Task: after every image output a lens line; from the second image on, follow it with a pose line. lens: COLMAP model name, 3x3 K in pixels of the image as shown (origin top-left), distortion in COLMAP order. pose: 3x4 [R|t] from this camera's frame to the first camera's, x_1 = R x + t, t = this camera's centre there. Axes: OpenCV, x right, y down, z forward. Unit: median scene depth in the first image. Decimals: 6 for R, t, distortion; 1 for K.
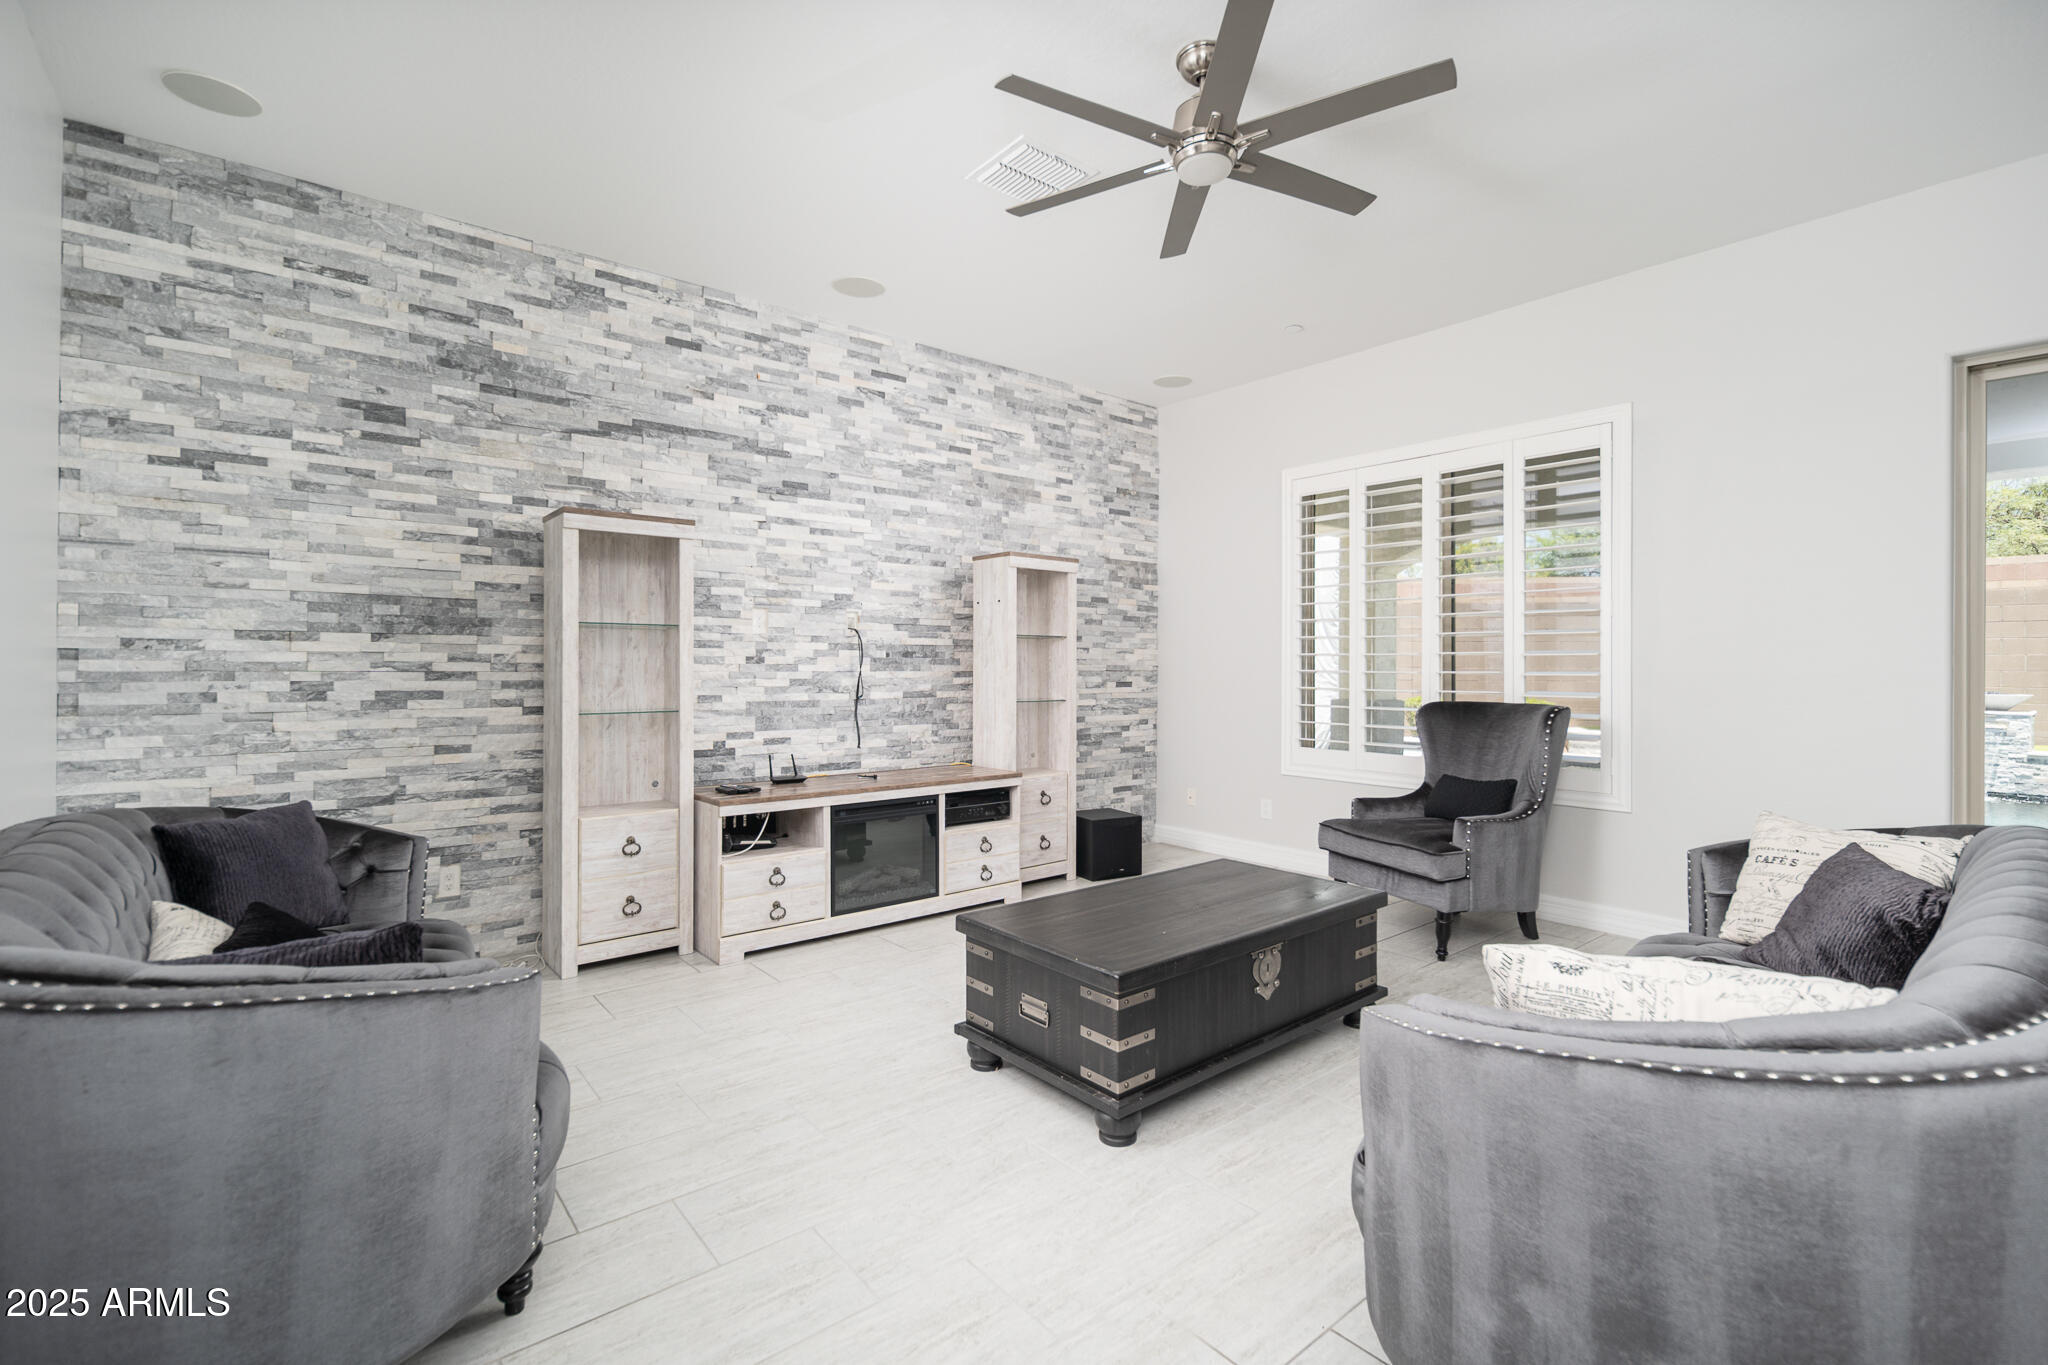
lens RADIAL K [[907.6, 0, 1024.0], [0, 907.6, 682.5], [0, 0, 1]] dist [0.001886, -0.000115]
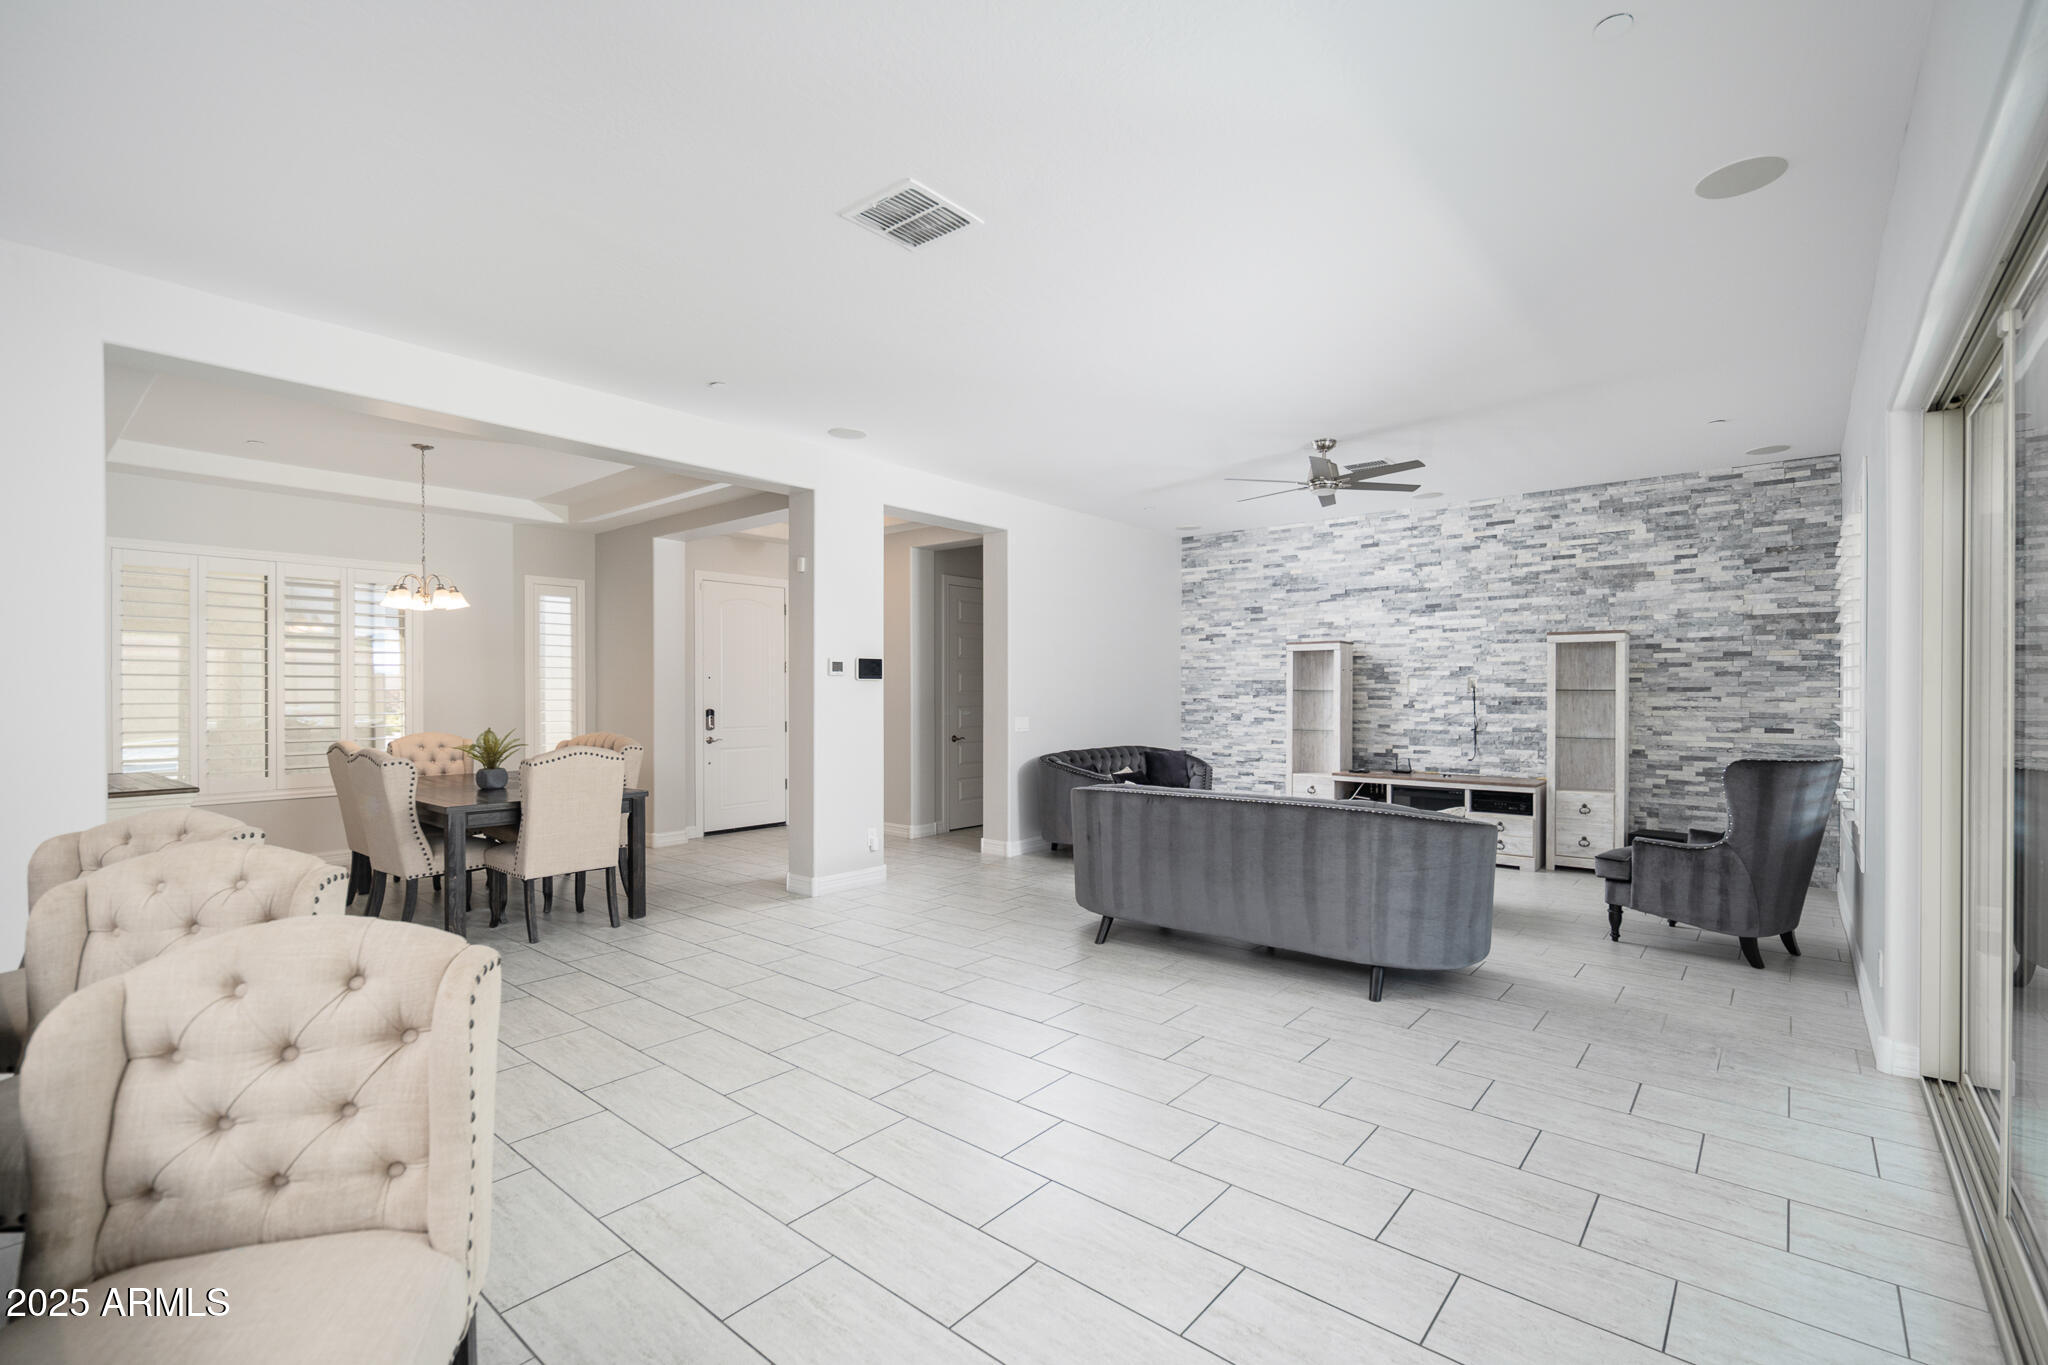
lens RADIAL K [[907.6, 0, 1024.0], [0, 907.6, 682.5], [0, 0, 1]] dist [0.001886, -0.000115]
pose [[0.166890, 0.005855, -0.985958, 1.289355], [0.002731, 0.999976, 0.006401, -0.081144], [0.985972, -0.003761, 0.166870, -0.060898]]
